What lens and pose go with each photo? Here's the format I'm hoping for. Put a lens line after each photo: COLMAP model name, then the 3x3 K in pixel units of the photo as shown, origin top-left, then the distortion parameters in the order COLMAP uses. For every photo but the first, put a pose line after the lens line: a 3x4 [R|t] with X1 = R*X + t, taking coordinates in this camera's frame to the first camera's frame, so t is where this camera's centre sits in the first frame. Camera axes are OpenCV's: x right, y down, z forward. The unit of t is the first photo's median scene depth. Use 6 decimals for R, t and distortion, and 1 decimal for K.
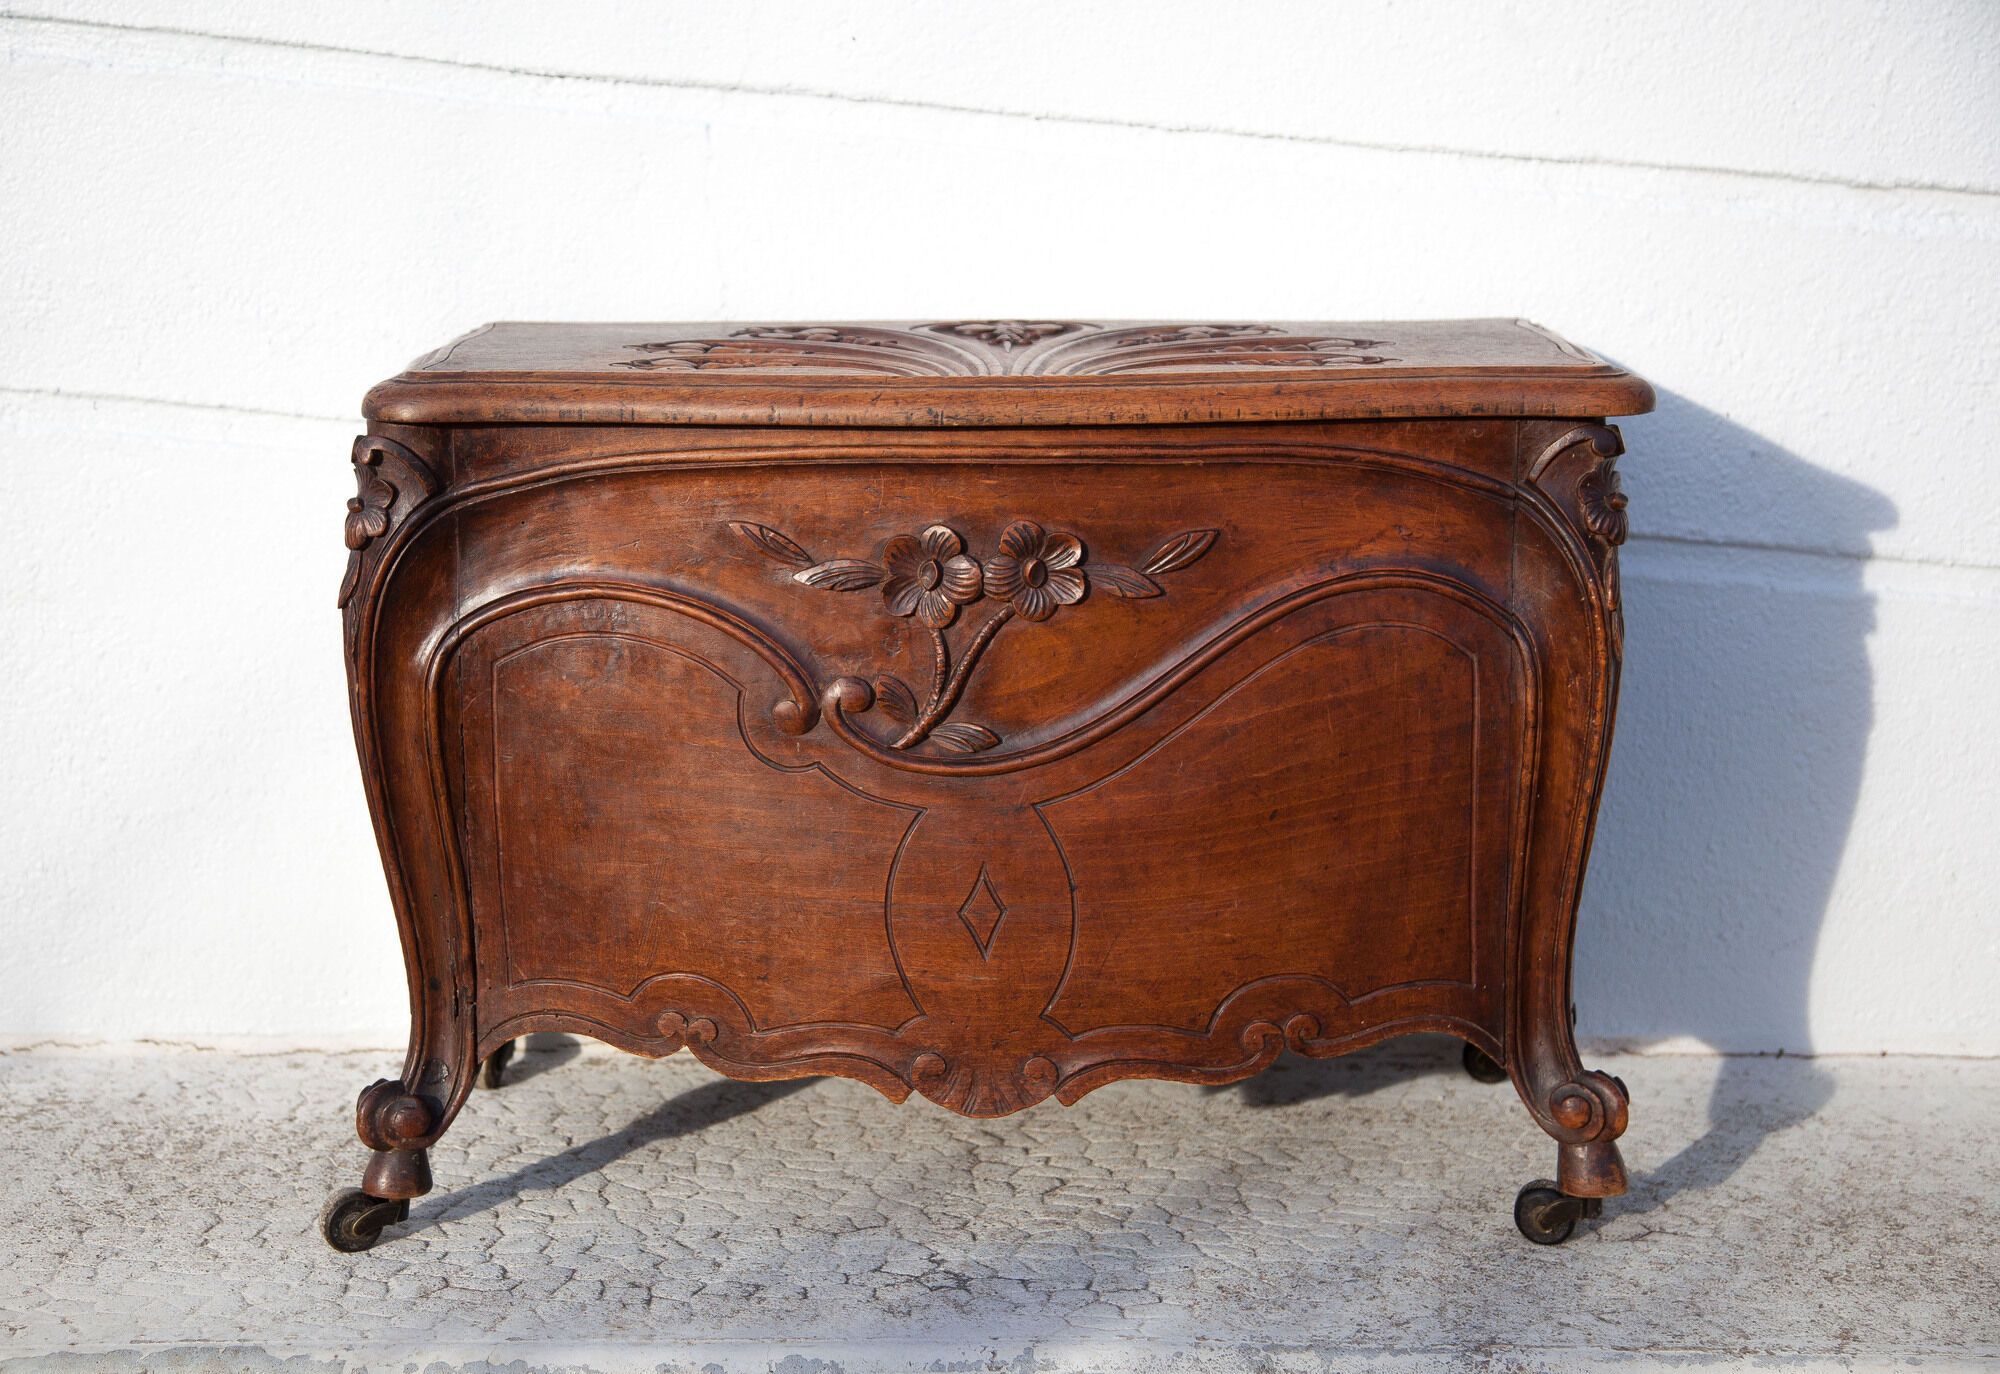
lens RADIAL K [[3087.6, 0, 992.4], [0, 3087.6, 527.0], [0, 0, 1]] dist [0.116379, 0.030368]
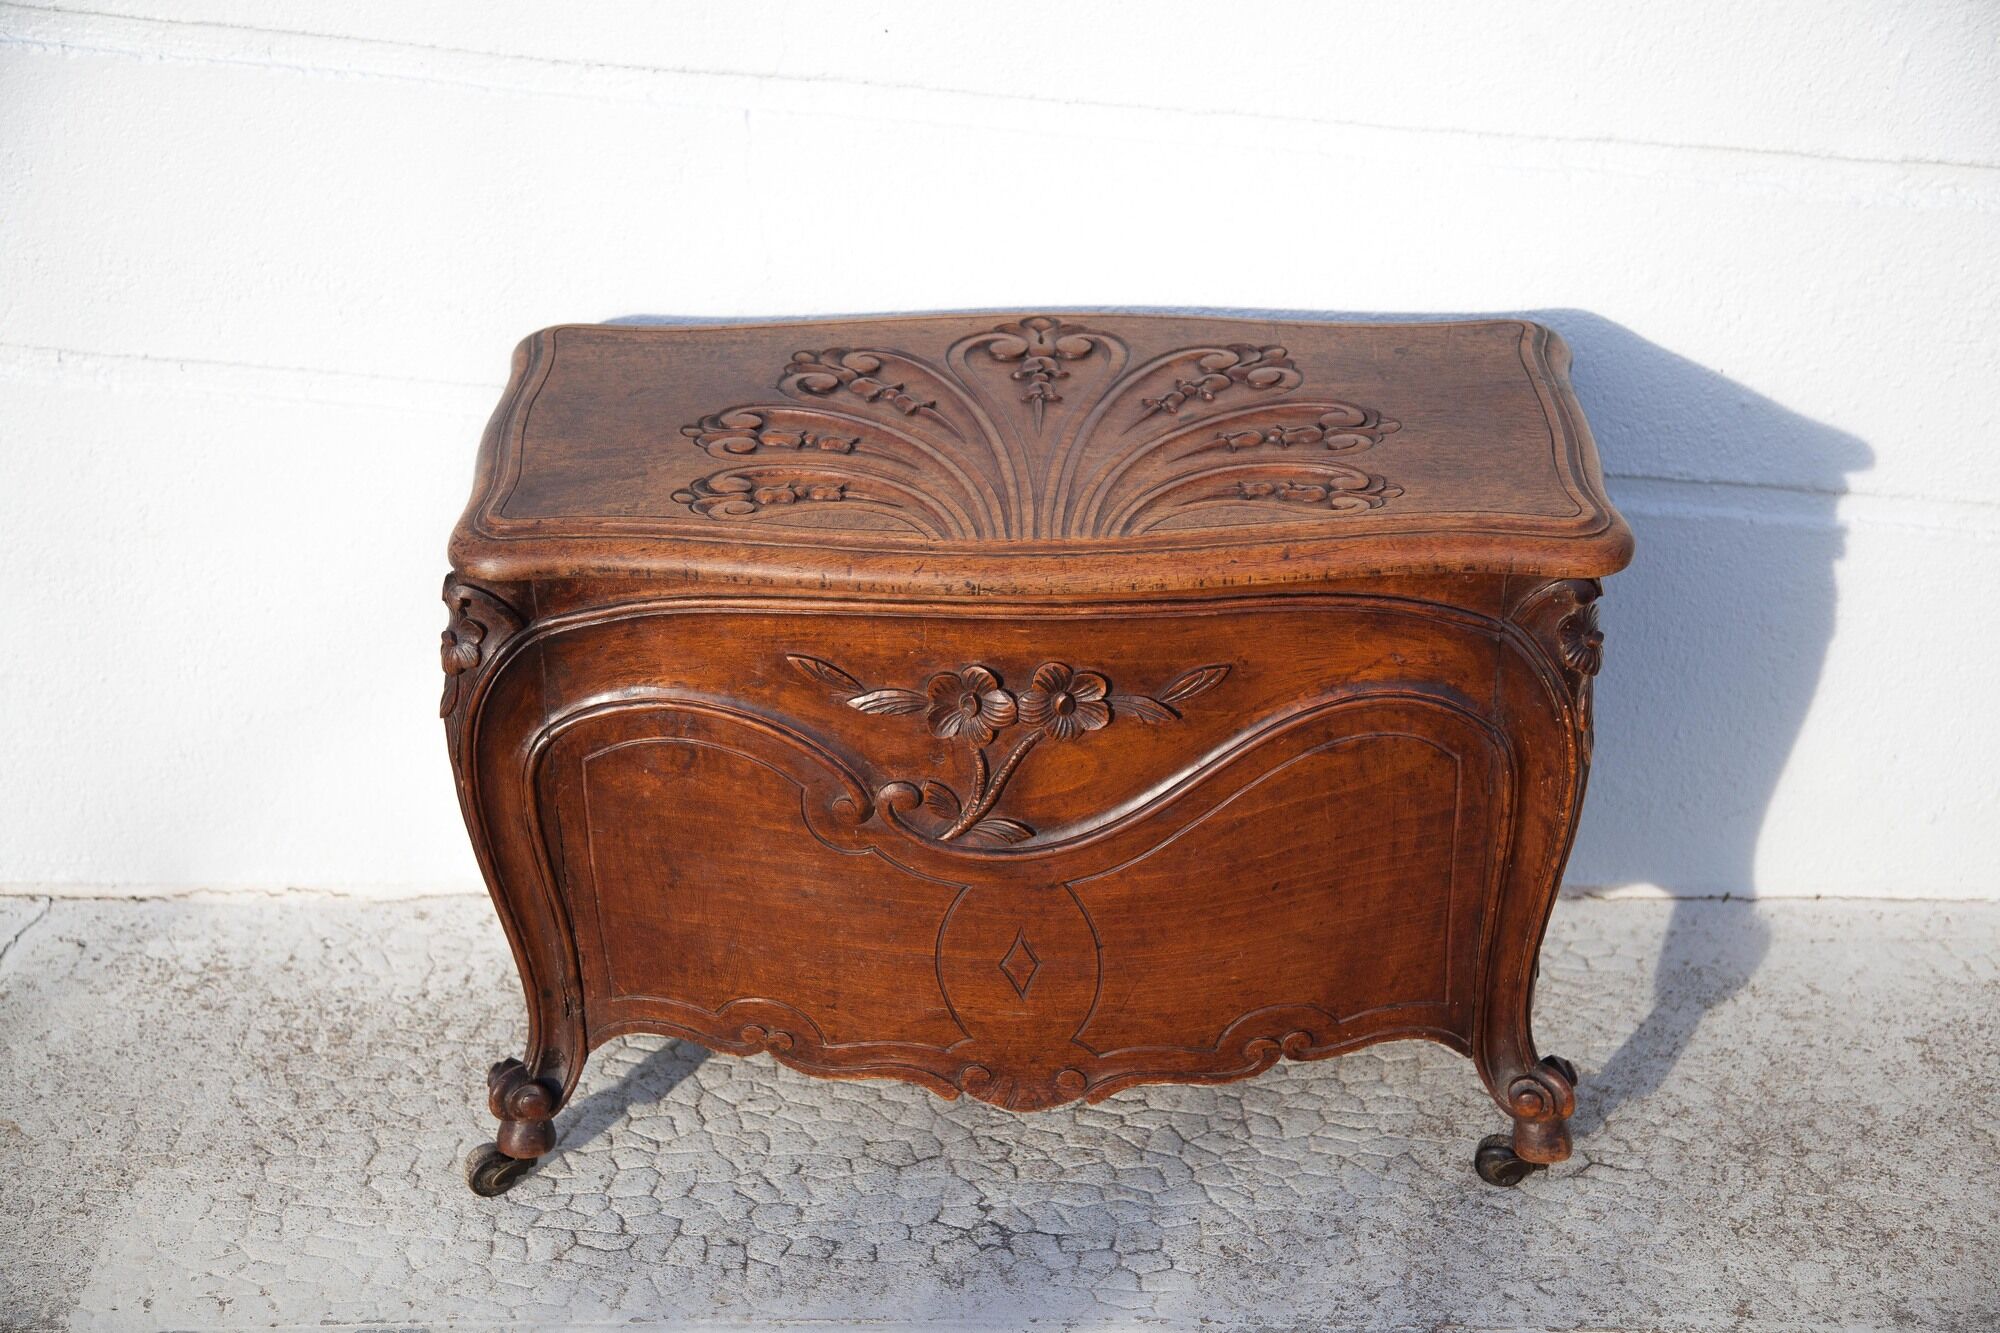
lens RADIAL K [[3051.5, 0, 1000.0], [0, 3051.5, 666.5], [0, 0, 1]] dist [0.174379, -0.143182]
pose [[0.999882, -0.007477, -0.013439, 0.005275], [0.011808, 0.933134, 0.359336, -0.381169], [0.009854, -0.359452, 0.933112, -0.020254]]
